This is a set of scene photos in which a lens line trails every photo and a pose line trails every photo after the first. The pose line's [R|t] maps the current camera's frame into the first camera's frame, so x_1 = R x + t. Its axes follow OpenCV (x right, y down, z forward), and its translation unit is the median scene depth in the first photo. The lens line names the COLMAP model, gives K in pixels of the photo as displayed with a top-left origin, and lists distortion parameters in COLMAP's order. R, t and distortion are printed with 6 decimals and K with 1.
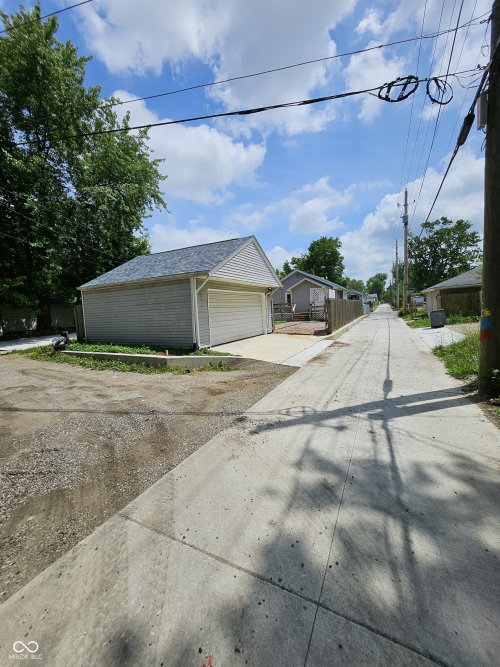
lens RADIAL K [[262.4, 0, 254.5], [0, 262.4, 333.6], [0, 0, 1]] dist [-0.007232, 0.000415]
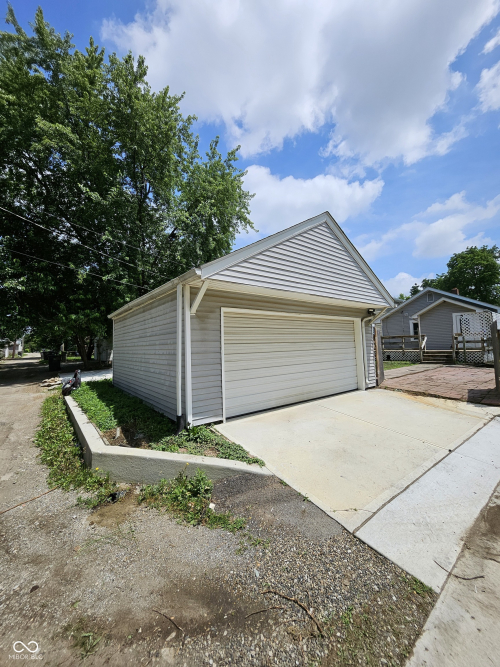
lens RADIAL K [[262.4, 0, 250.4], [0, 262.4, 332.1], [0, 0, 1]] dist [-0.007232, 0.000415]
pose [[0.901890, 0.004027, -0.431948, 0.041609], [-0.057197, 0.992265, -0.110175, -0.028141], [0.428163, 0.124072, 0.895144, 0.229042]]
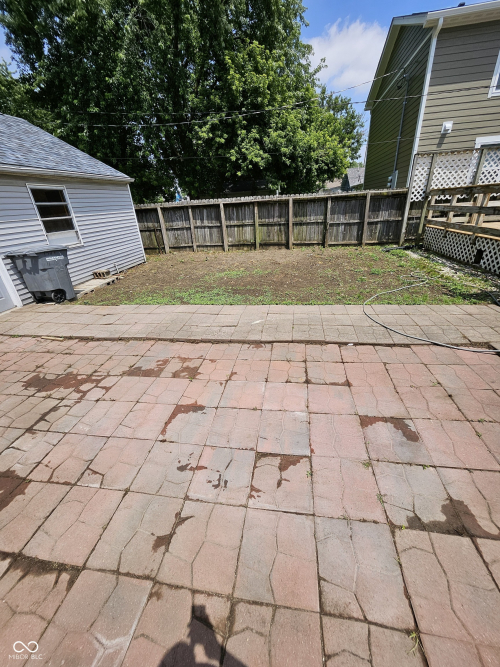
lens RADIAL K [[262.4, 0, 252.6], [0, 262.4, 331.1], [0, 0, 1]] dist [-0.007232, 0.000415]
pose [[0.295297, 0.445850, -0.844996, 0.247764], [-0.040785, 0.889513, 0.455086, -0.101190], [0.954534, -0.099922, 0.280855, 0.797972]]
